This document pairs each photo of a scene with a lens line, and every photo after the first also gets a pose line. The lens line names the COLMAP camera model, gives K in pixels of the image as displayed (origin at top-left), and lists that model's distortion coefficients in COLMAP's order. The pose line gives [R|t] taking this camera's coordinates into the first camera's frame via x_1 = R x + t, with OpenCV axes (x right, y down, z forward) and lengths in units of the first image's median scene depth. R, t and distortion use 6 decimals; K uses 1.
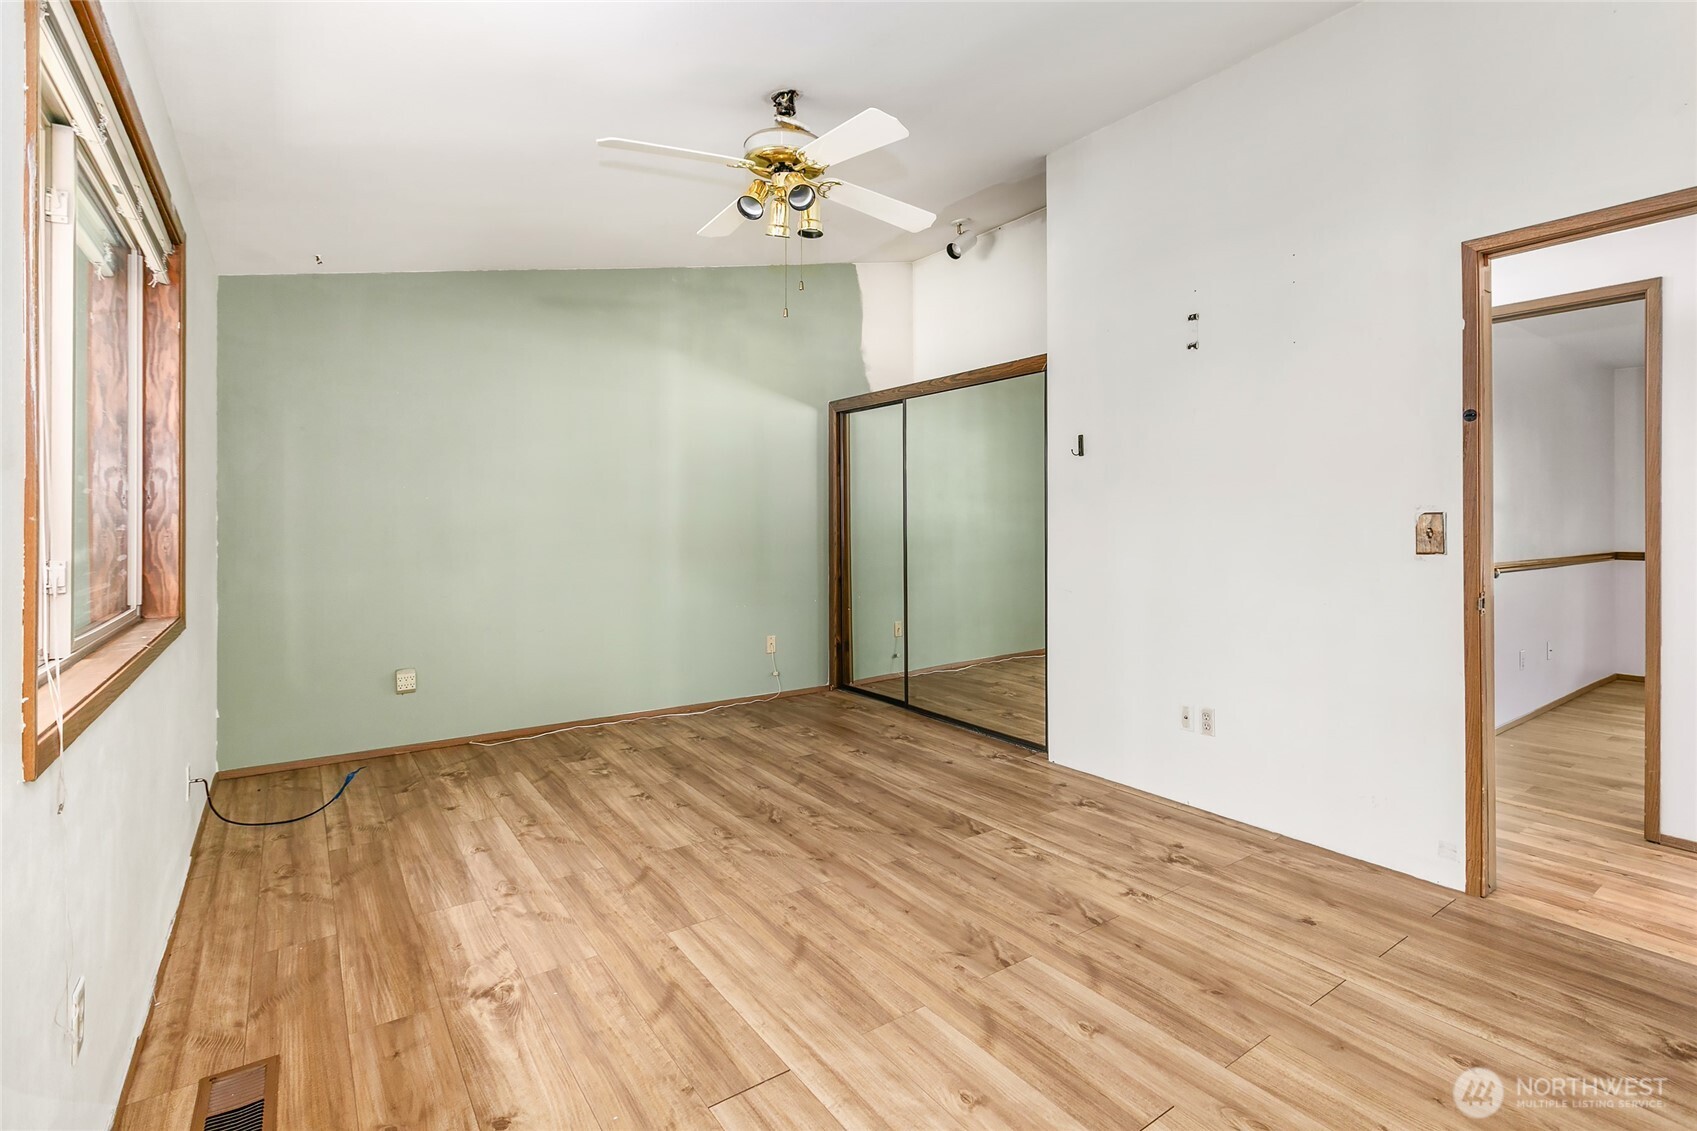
lens RADIAL K [[805.2, 0, 884.3], [0, 805.2, 520.7], [0, 0, 1]] dist [0.002731, -0.001412]
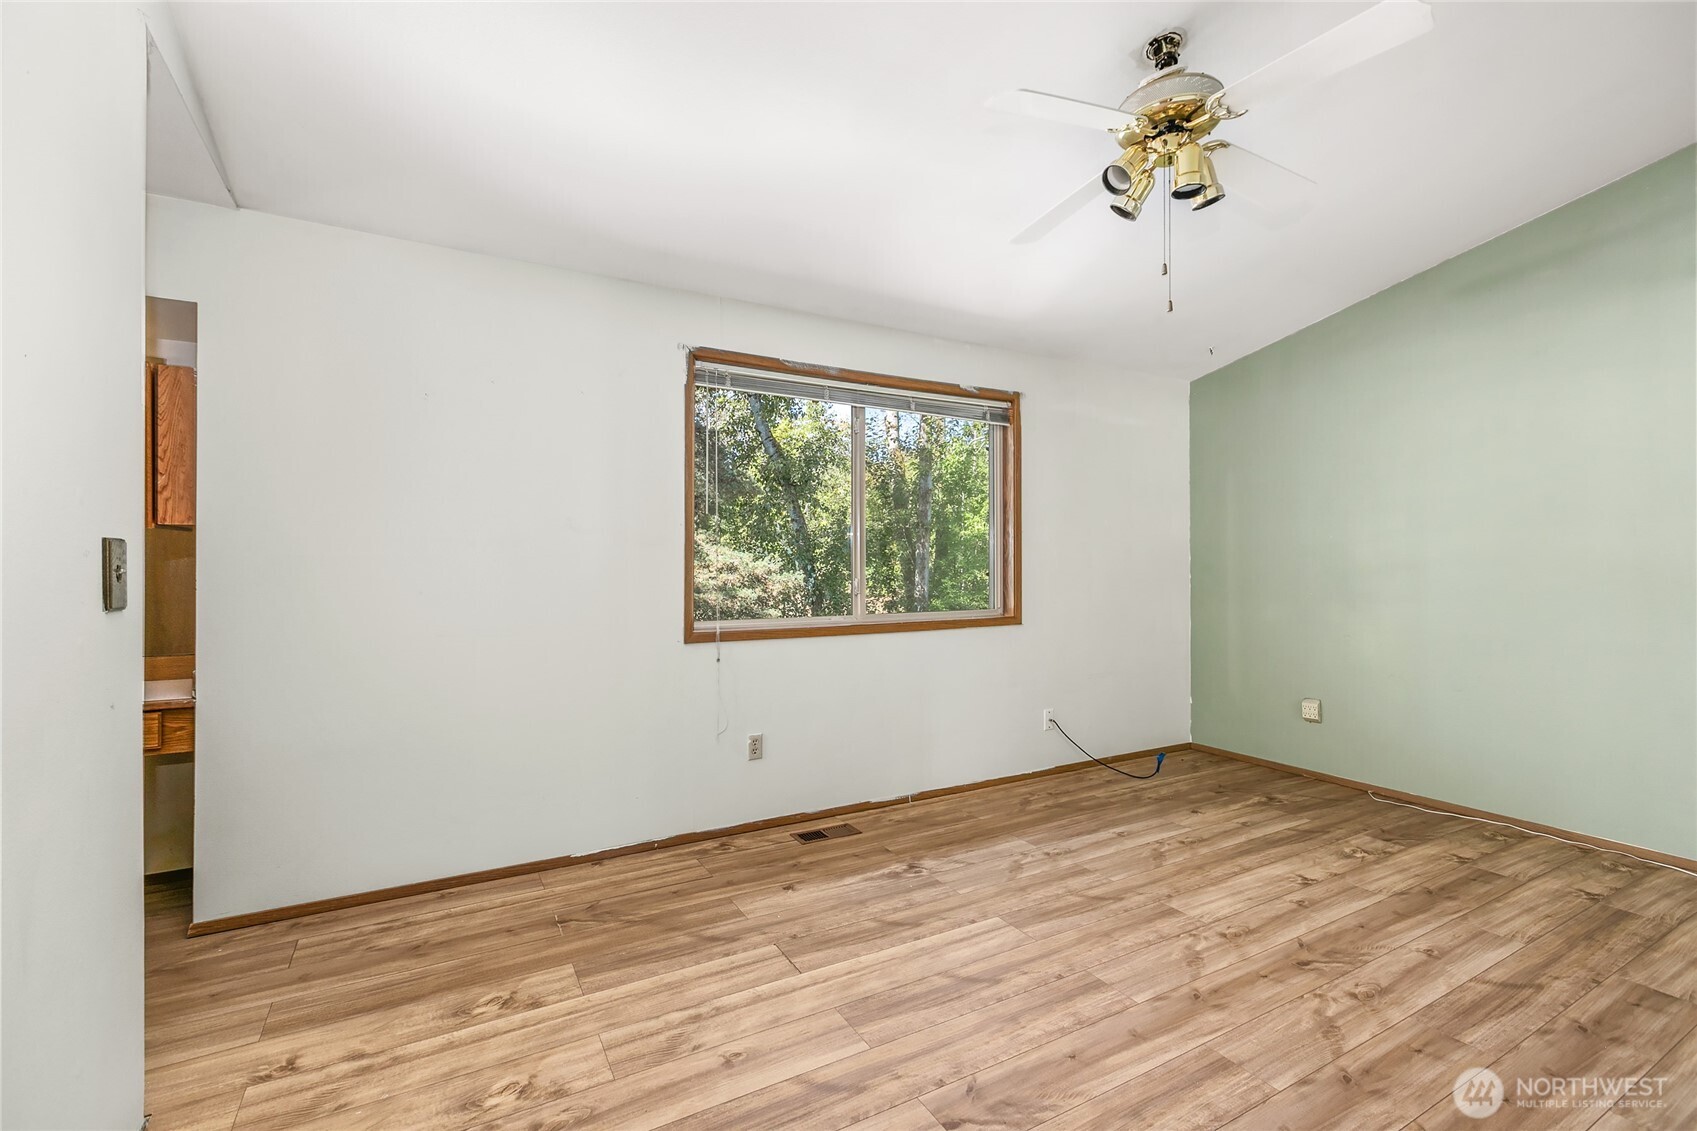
lens RADIAL K [[756.8, 0, 858.7], [0, 756.8, 570.3], [0, 0, 1]] dist [0.001945, -0.003170]
pose [[-0.129449, 0.008711, -0.991548, 0.678150], [0.004868, 0.999955, 0.008150, 0.004327], [0.991574, -0.003771, -0.129485, 0.773858]]
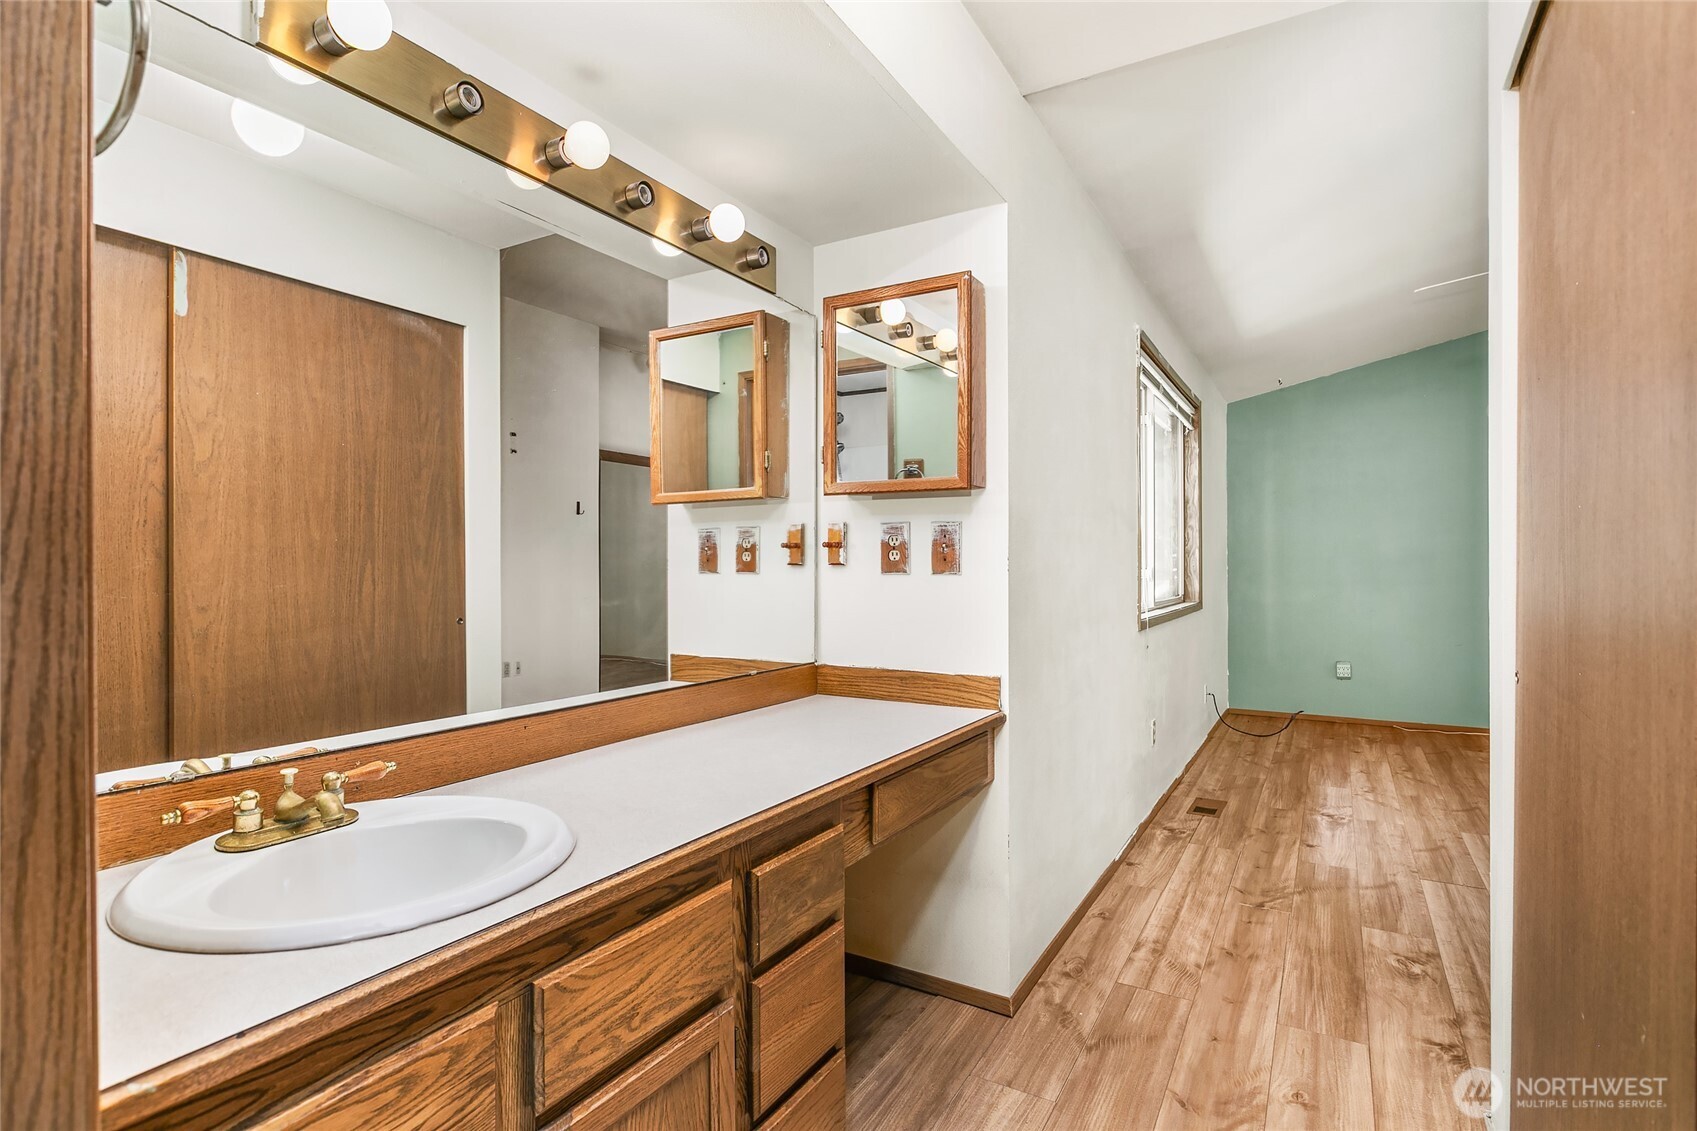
lens RADIAL K [[853.3, 0, 844.3], [0, 853.3, 555.7], [0, 0, 1]] dist [0.001333, -0.000482]
pose [[0.401909, -0.008314, -0.915642, 0.568517], [0.002276, 0.999965, -0.008081, 0.020346], [0.915677, 0.001164, 0.401913, -0.517883]]
